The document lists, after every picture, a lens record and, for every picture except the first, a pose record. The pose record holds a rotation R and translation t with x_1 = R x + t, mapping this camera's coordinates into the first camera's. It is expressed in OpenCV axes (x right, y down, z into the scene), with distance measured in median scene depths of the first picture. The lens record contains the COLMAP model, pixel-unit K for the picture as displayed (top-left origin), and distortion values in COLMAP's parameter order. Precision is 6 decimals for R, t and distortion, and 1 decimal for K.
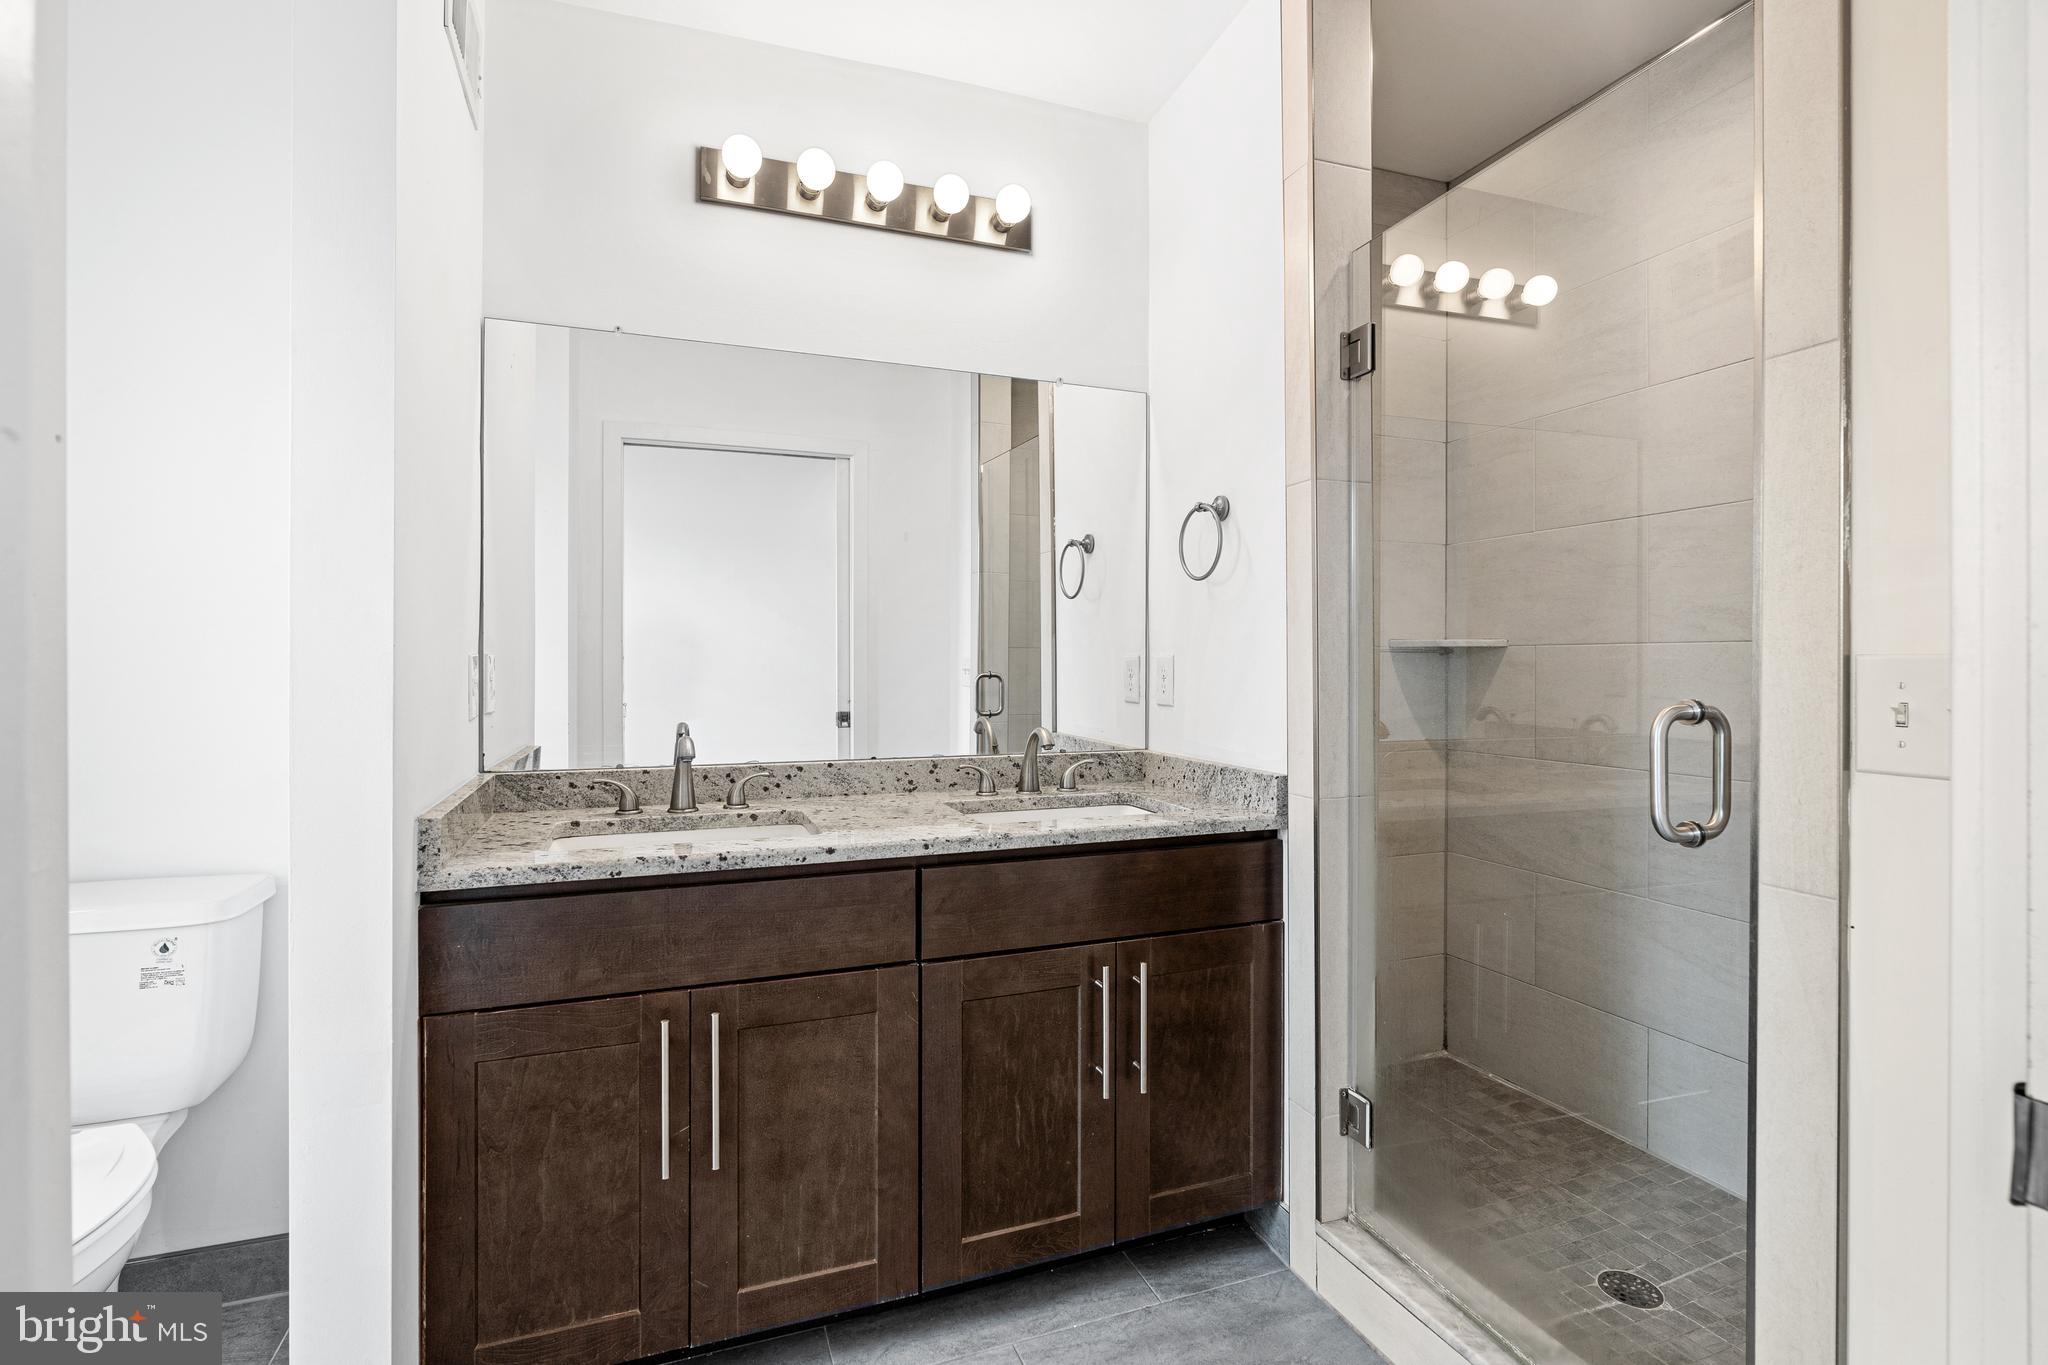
lens RADIAL K [[947.9, 0, 1026.5], [0, 947.9, 667.4], [0, 0, 1]] dist [-0.003166, 0.000381]
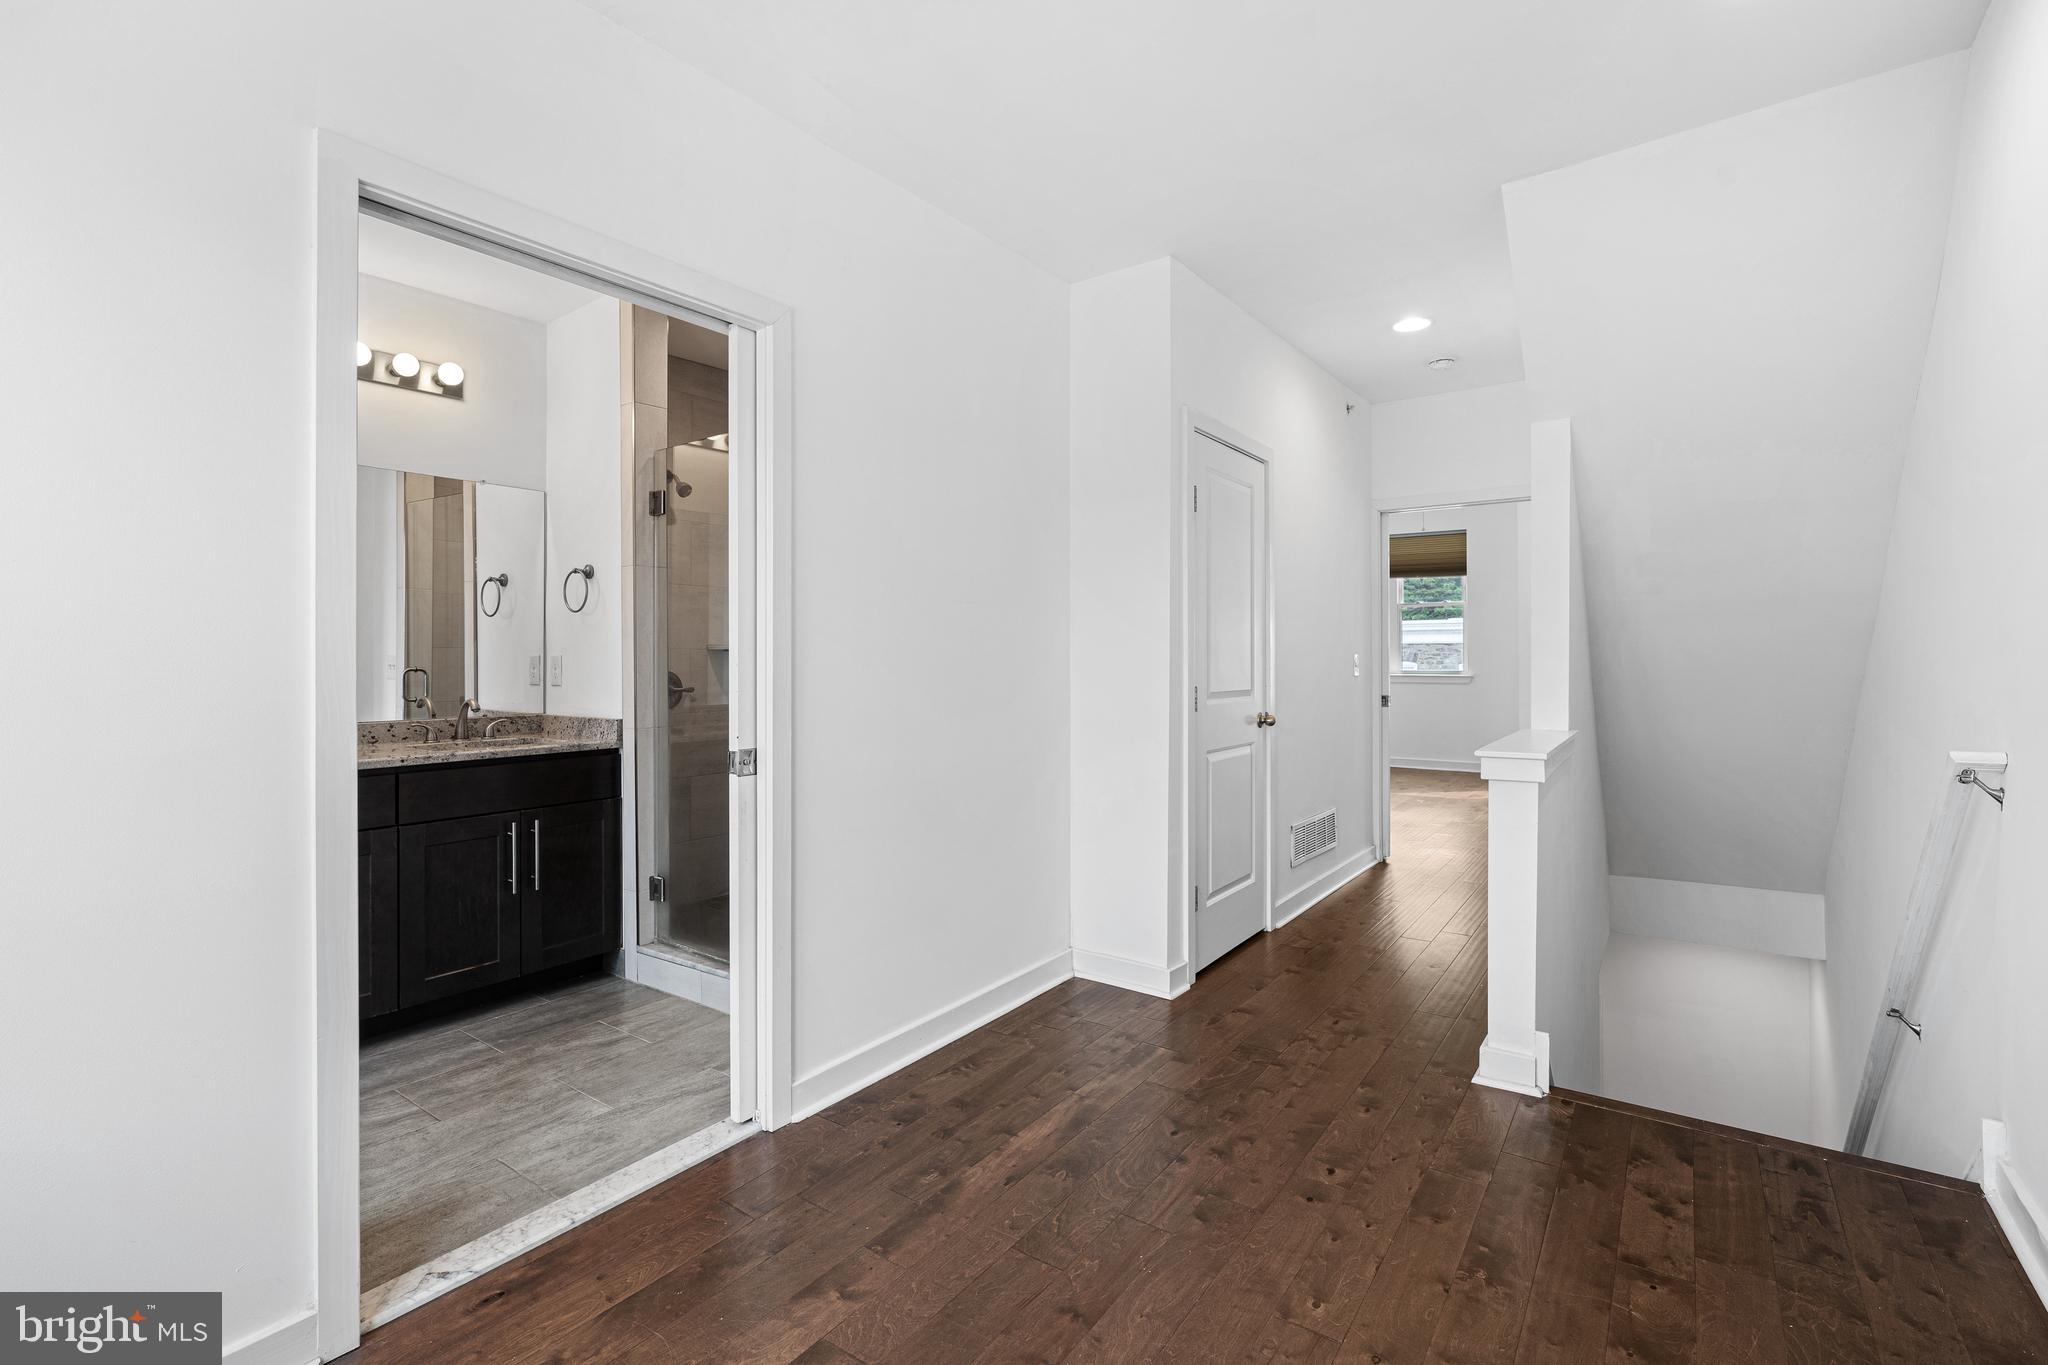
lens RADIAL K [[922.2, 0, 1015.5], [0, 922.2, 654.2], [0, 0, 1]] dist [-0.005701, 0.000685]
pose [[0.840703, -0.001146, 0.541496, -0.056683], [0.005597, 0.999963, -0.006573, 0.000465], [-0.541468, 0.008556, 0.840678, -0.892798]]
